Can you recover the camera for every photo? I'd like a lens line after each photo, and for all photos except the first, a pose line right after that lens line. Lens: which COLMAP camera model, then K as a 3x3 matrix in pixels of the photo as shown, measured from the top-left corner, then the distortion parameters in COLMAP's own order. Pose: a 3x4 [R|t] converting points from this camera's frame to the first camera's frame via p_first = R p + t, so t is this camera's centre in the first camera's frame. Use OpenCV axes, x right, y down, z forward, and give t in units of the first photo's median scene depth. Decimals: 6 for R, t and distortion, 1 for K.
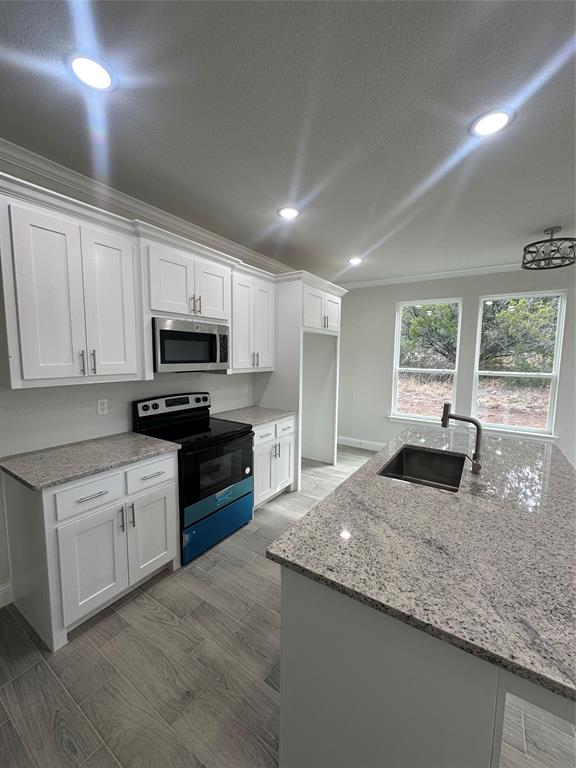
lens RADIAL K [[305.5, 0, 288.0], [0, 305.5, 384.0], [0, 0, 1]] dist [-0.001293, -0.000186]
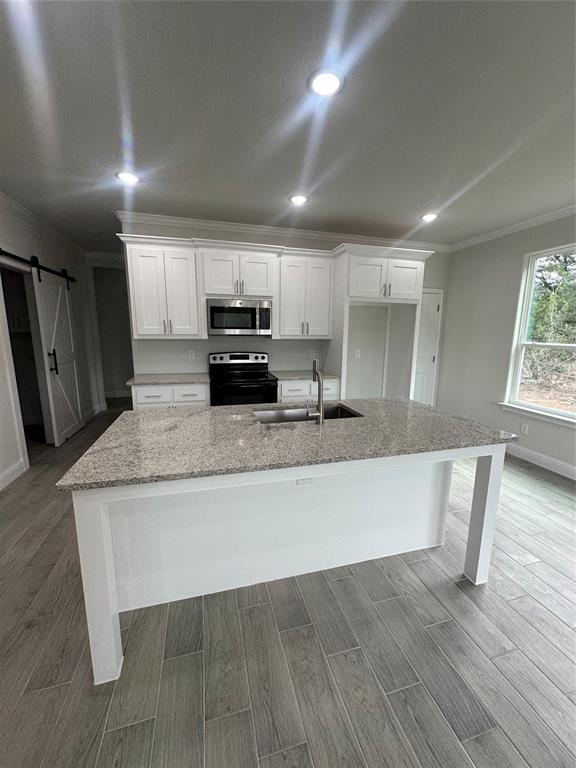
lens RADIAL K [[305.5, 0, 288.0], [0, 305.5, 384.0], [0, 0, 1]] dist [-0.001293, -0.000186]
pose [[0.752792, 0.111451, -0.648755, 0.827977], [-0.067528, 0.993438, 0.092307, 0.039243], [0.654786, -0.025679, 0.755378, 0.069694]]
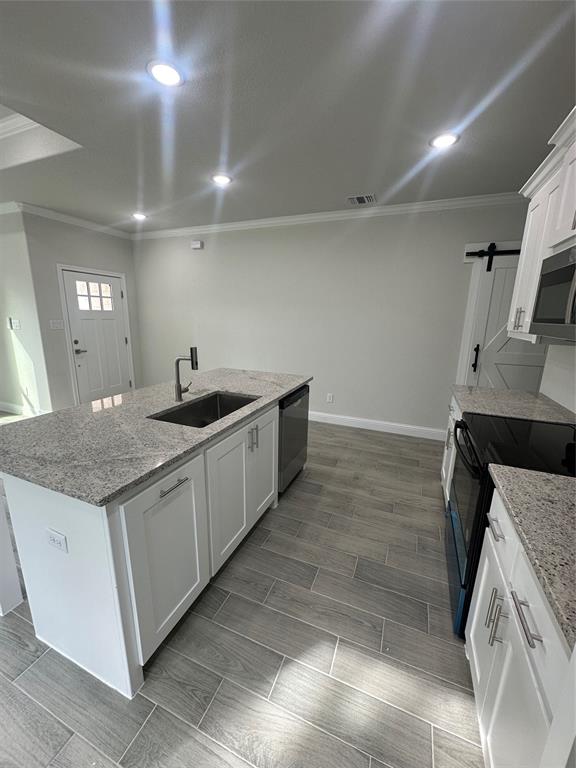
lens RADIAL K [[305.5, 0, 288.0], [0, 305.5, 384.0], [0, 0, 1]] dist [-0.001293, -0.000186]
pose [[-0.982356, 0.011585, -0.186662, 0.284342], [-0.048228, 0.948630, 0.312691, -0.113963], [0.180696, 0.316176, -0.931333, 1.470129]]
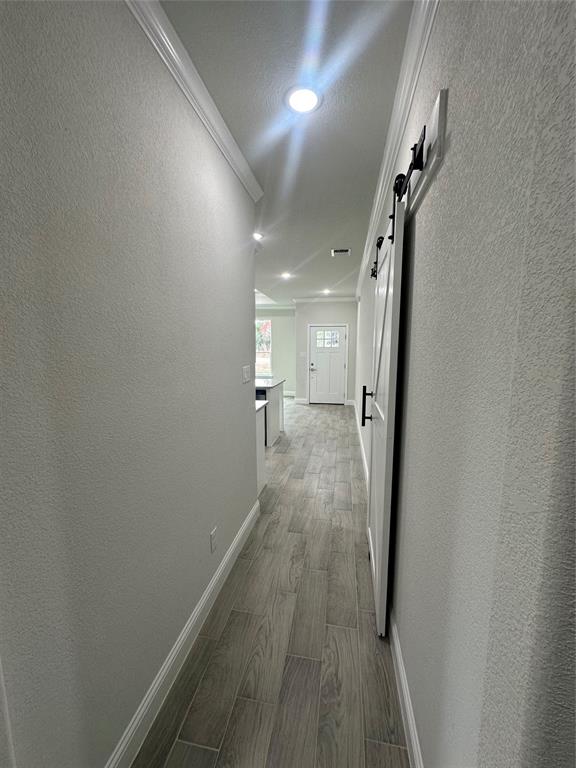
lens RADIAL K [[305.5, 0, 288.0], [0, 305.5, 384.0], [0, 0, 1]] dist [-0.001293, -0.000186]
pose [[-0.388054, -0.121715, 0.913564, -1.702162], [0.085080, 0.982278, 0.167009, -0.087850], [-0.917701, 0.142535, -0.370822, 0.978858]]
